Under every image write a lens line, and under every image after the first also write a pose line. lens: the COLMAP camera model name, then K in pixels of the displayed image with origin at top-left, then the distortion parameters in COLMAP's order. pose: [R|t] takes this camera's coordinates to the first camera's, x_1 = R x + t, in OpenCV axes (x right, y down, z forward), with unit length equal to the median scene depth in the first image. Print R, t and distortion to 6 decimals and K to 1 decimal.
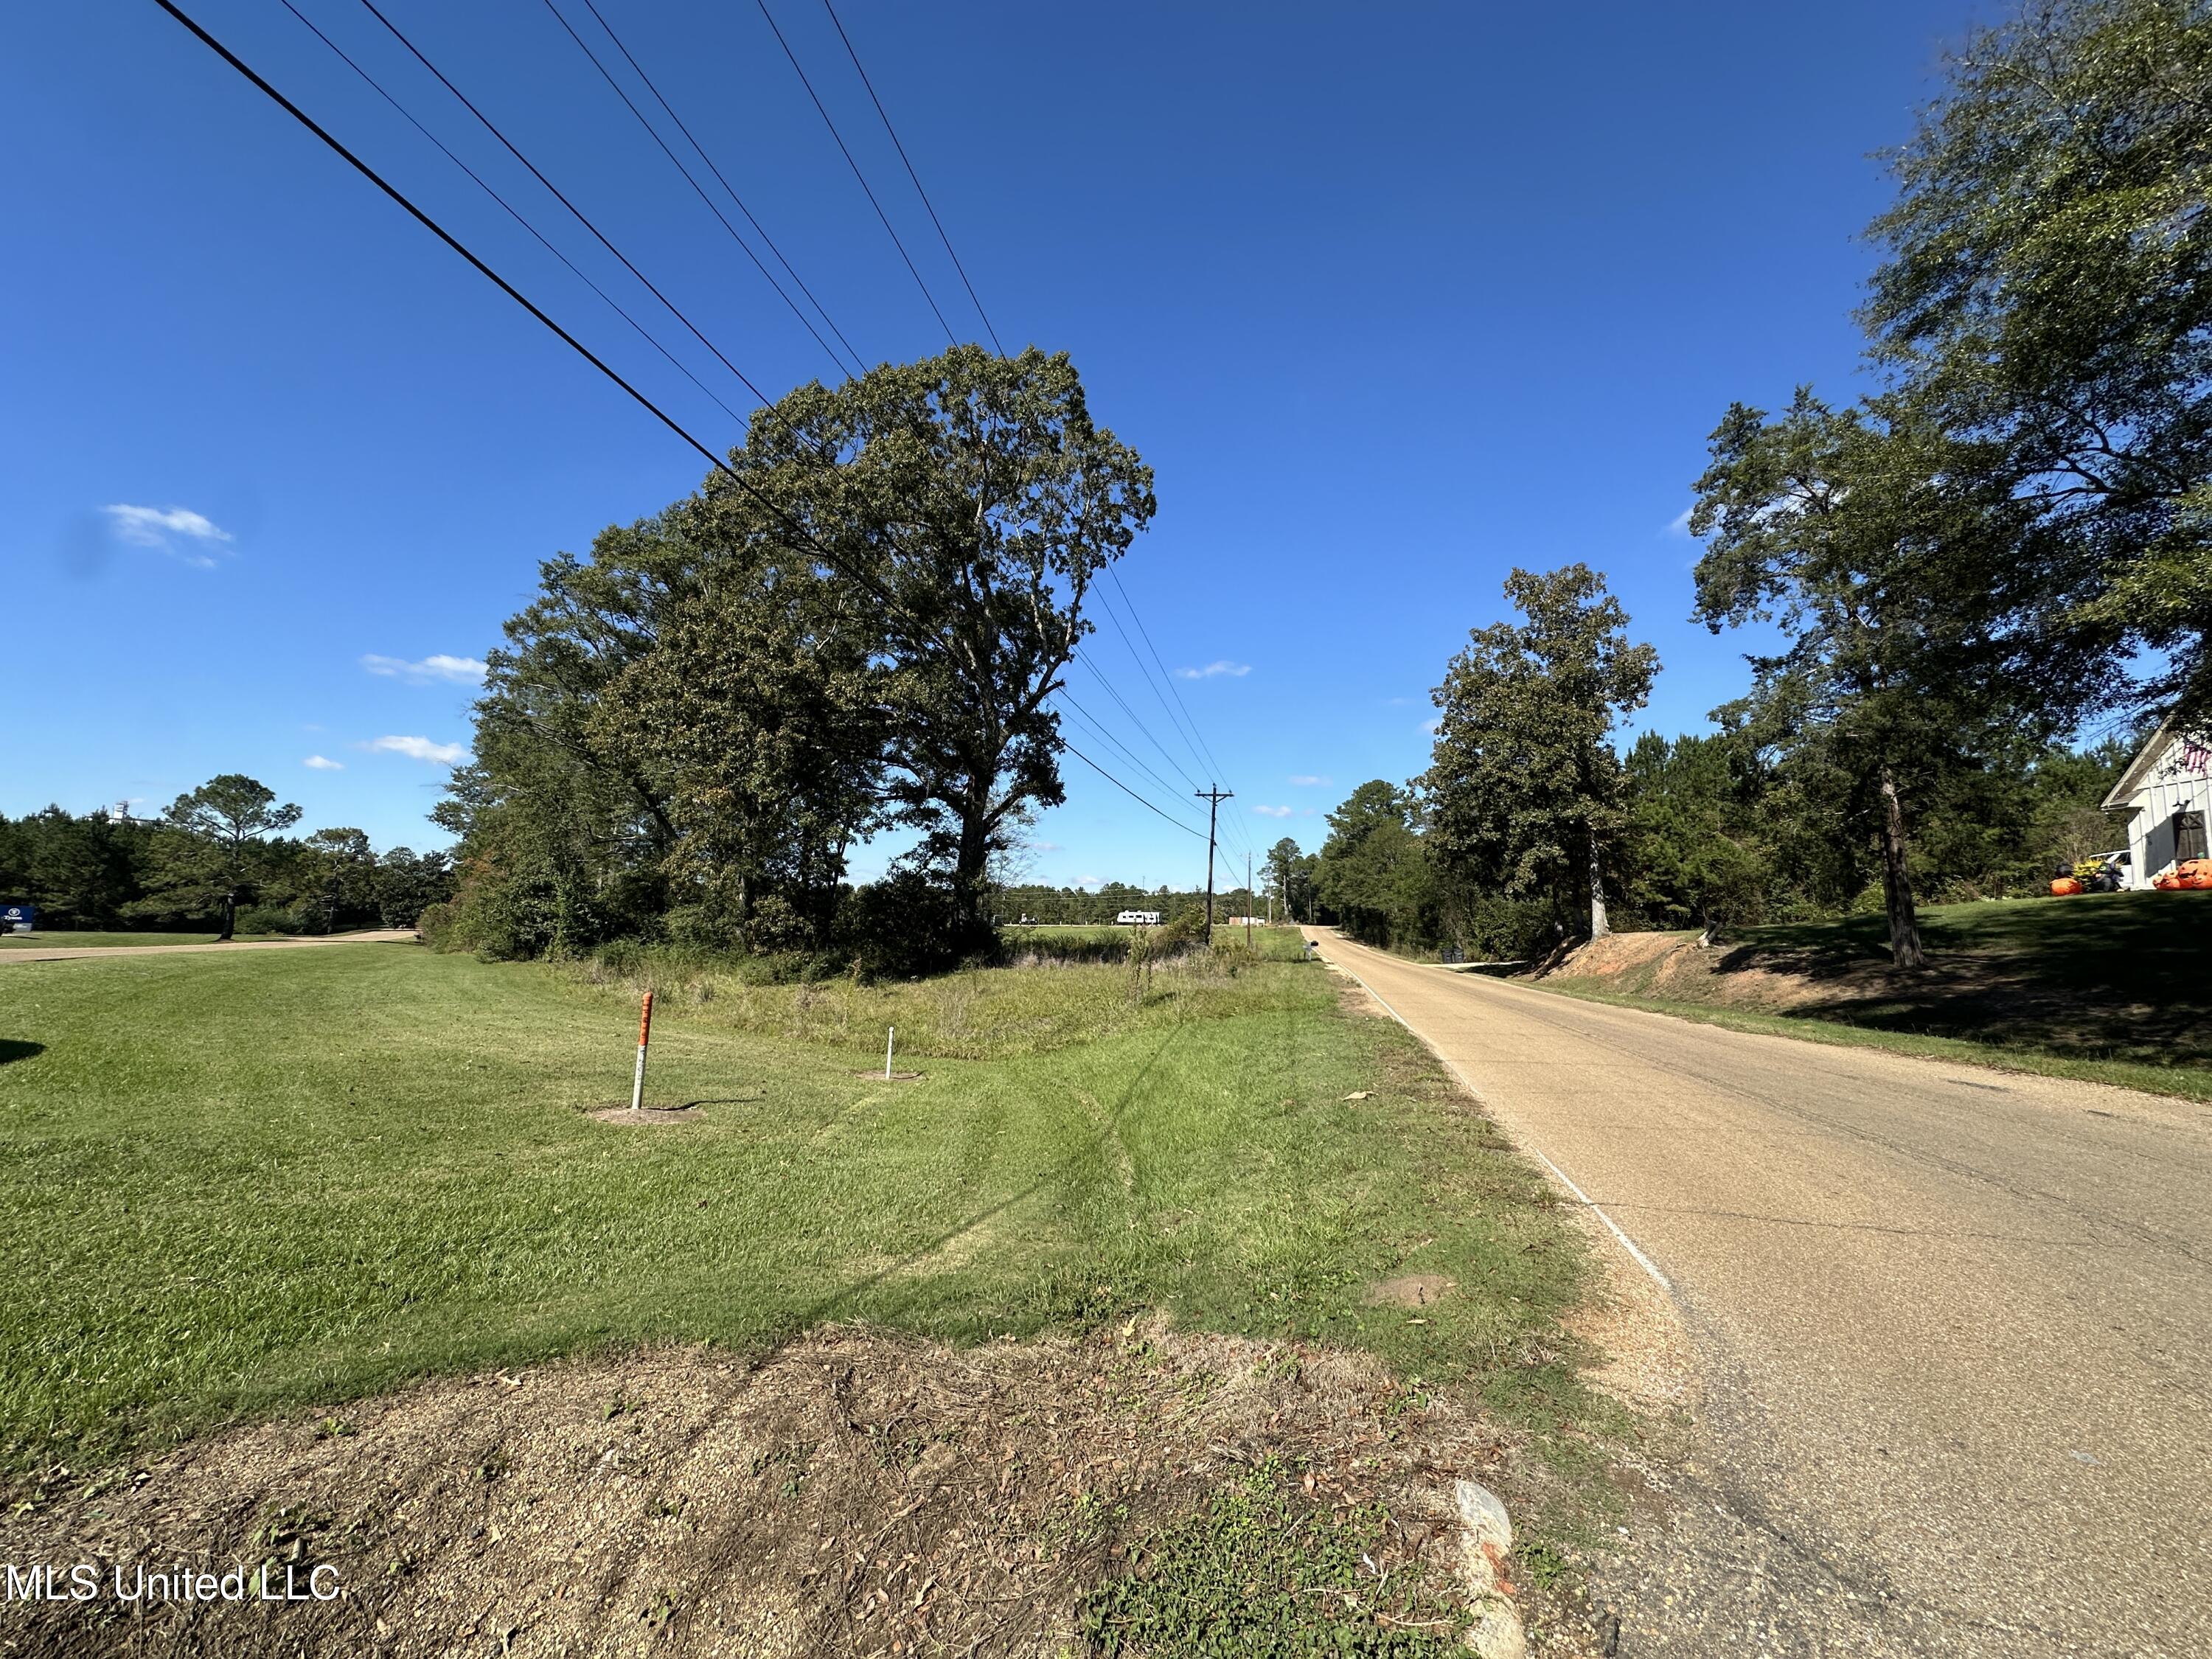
lens RADIAL K [[884.3, 0, 1105.2], [0, 884.3, 826.3], [0, 0, 1]] dist [-0.002337, 0.000148]
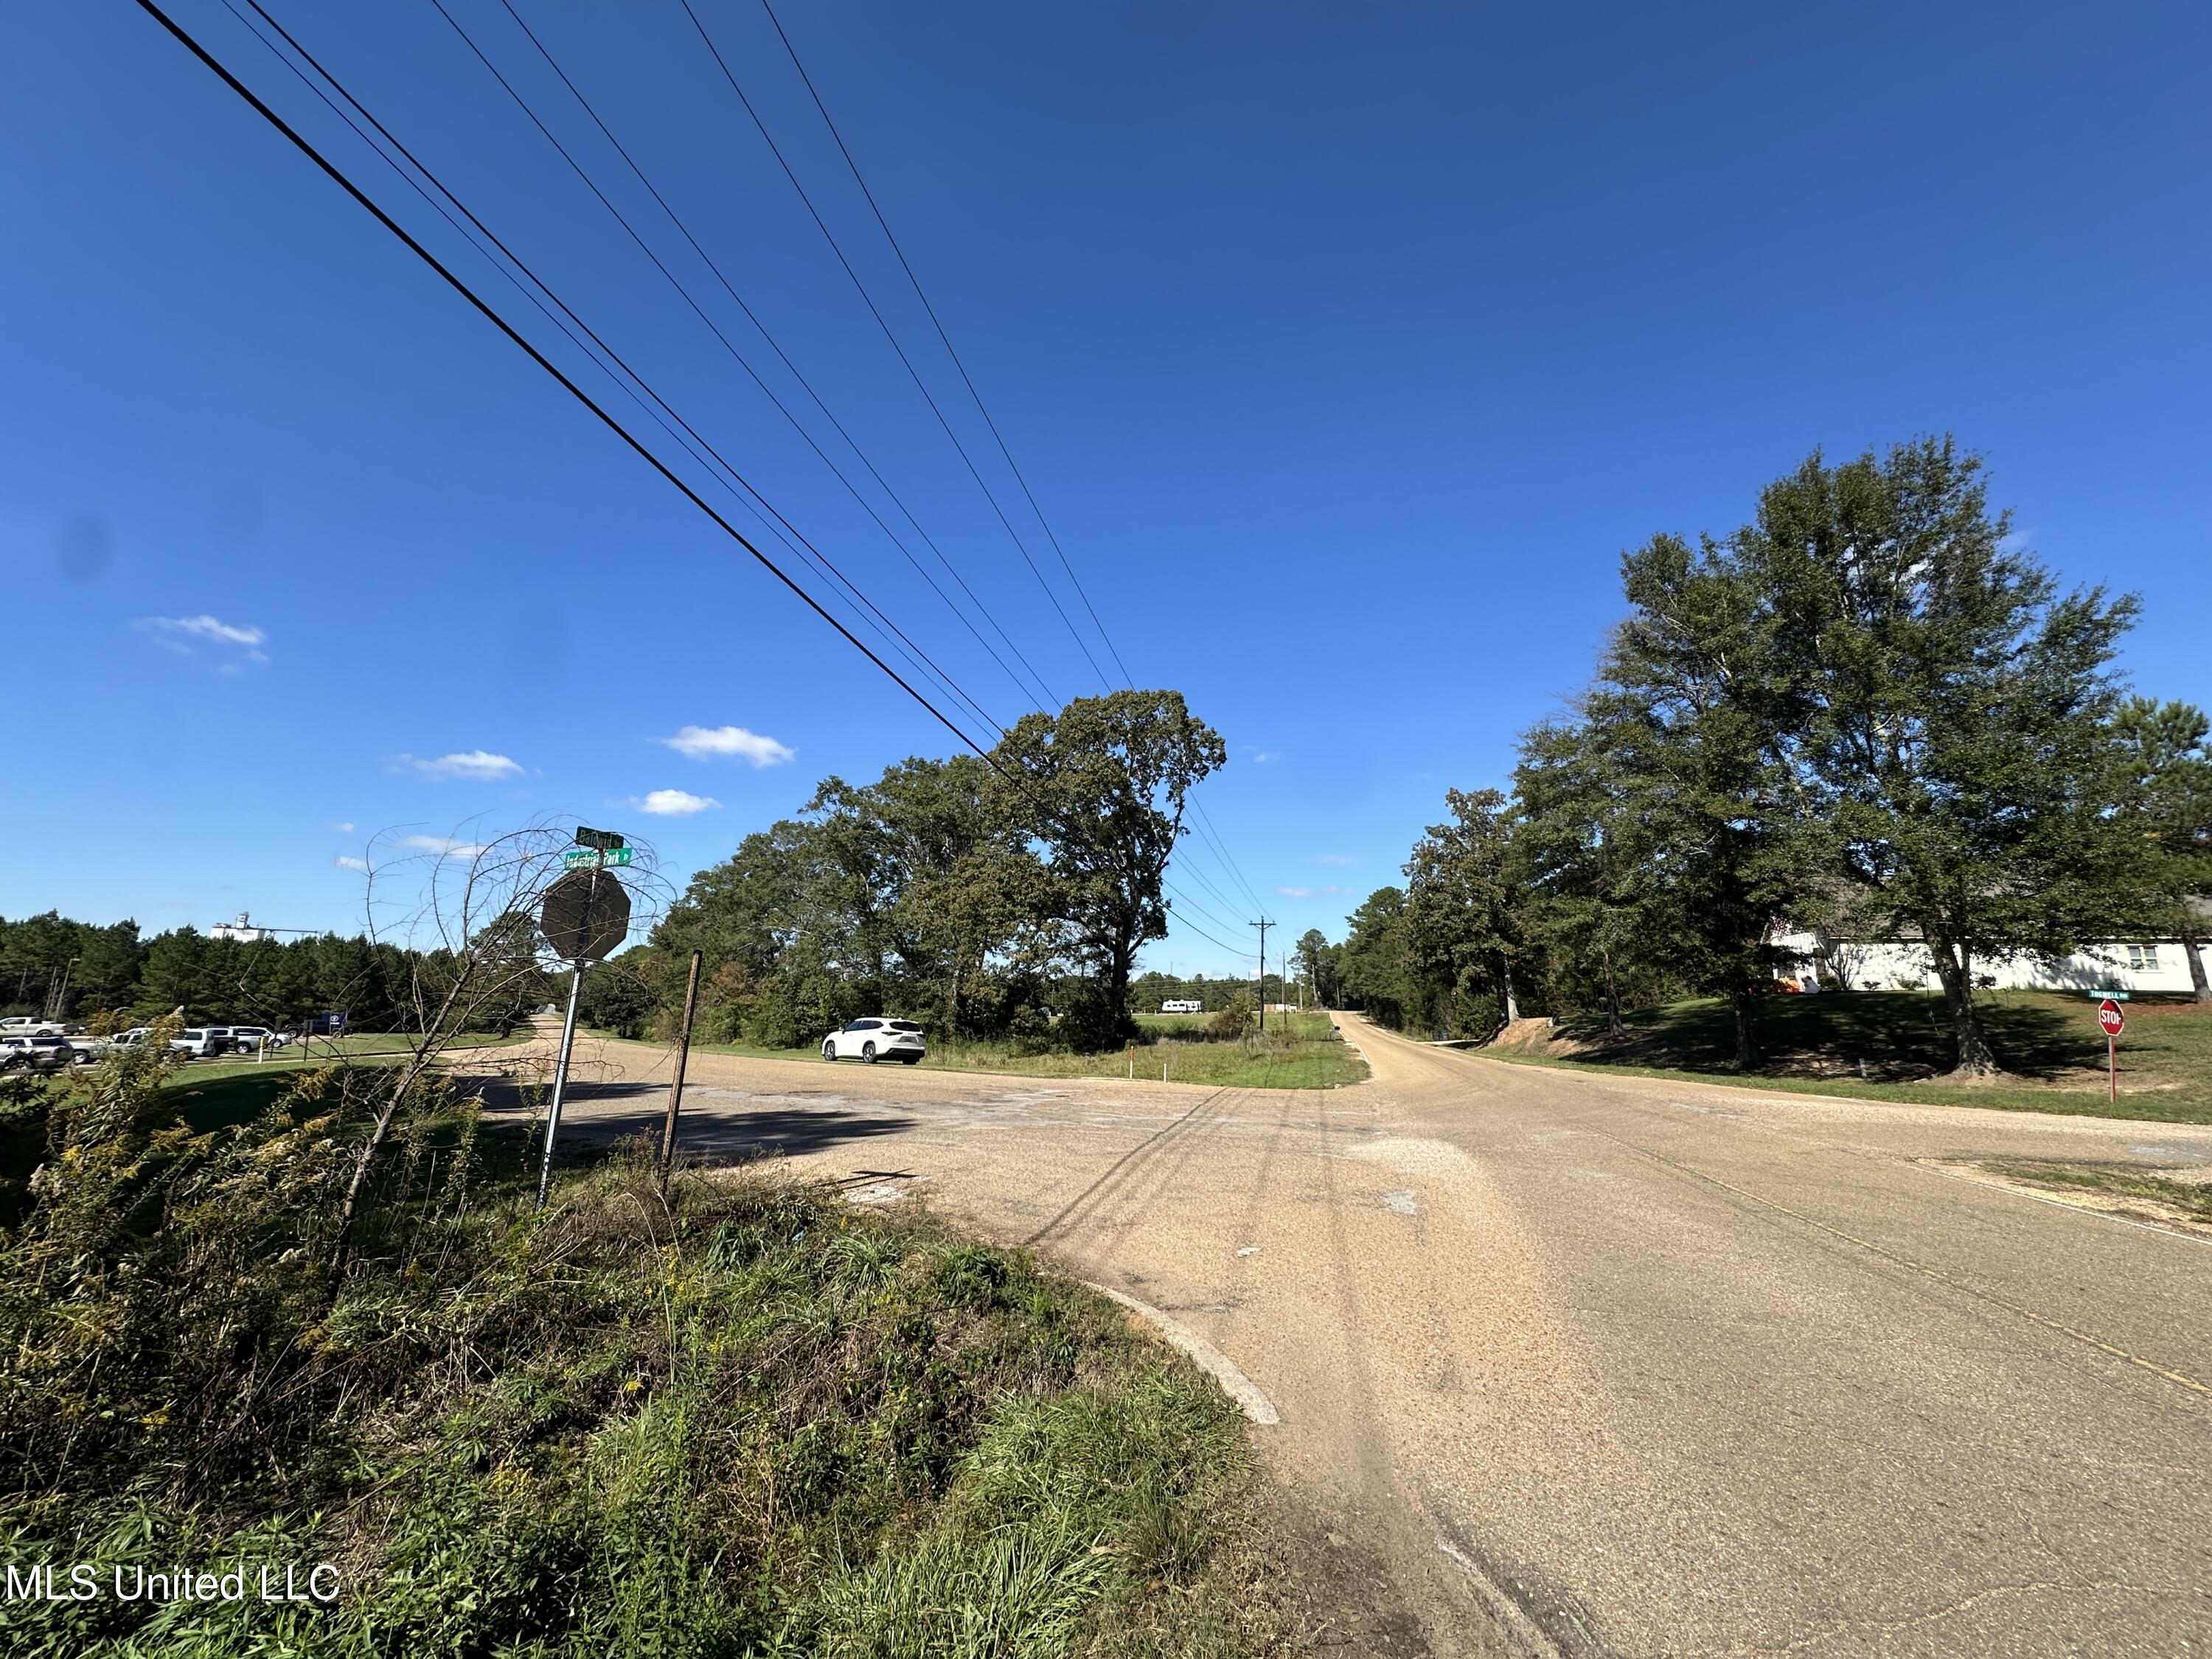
lens RADIAL K [[884.3, 0, 1105.2], [0, 884.3, 826.3], [0, 0, 1]] dist [-0.002337, 0.000148]
pose [[0.999452, -0.021461, -0.025204, -0.105283], [0.018957, 0.995228, -0.095715, -0.069082], [0.027138, 0.095185, 0.995090, -0.514984]]
